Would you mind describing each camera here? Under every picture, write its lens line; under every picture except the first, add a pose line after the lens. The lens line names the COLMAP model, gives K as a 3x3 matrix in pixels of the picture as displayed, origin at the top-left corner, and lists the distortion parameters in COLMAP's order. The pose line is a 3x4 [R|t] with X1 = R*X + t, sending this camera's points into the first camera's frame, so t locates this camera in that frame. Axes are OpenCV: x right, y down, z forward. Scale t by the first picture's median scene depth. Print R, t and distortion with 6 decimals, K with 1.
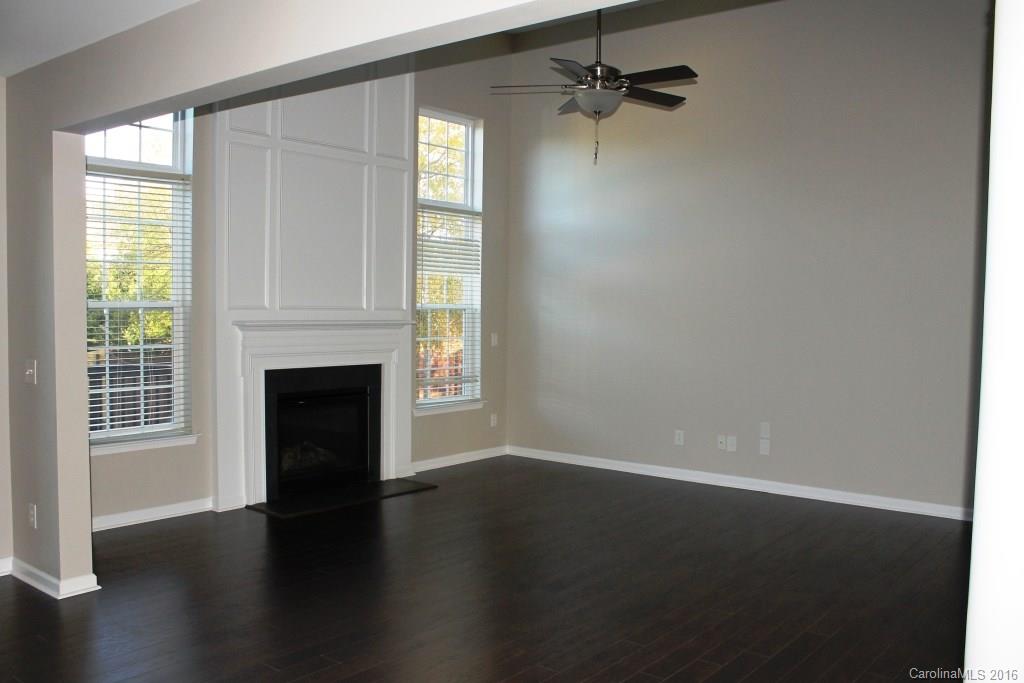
lens RADIAL K [[877.2, 0, 512.0], [0, 877.2, 341.5], [0, 0, 1]] dist [-0.152848, 0.133019]
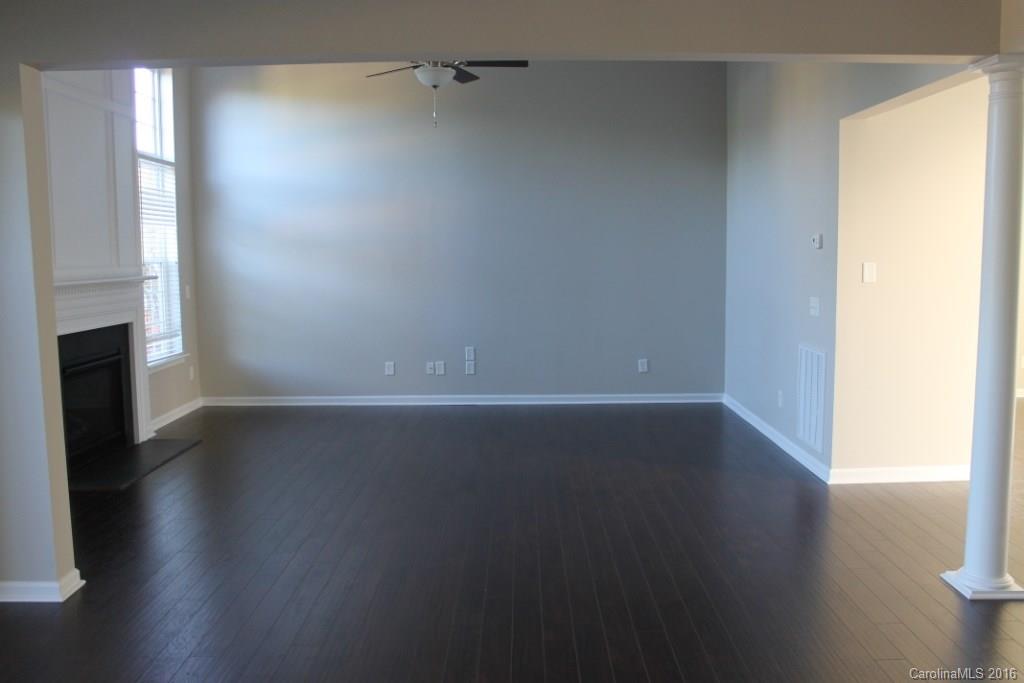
lens RADIAL K [[877.2, 0, 512.0], [0, 877.2, 341.5], [0, 0, 1]] dist [-0.152848, 0.133019]
pose [[0.782107, -0.089131, 0.616736, -0.359520], [0.049406, 0.995471, 0.081213, -0.007813], [-0.621182, -0.033047, 0.782969, 0.011140]]
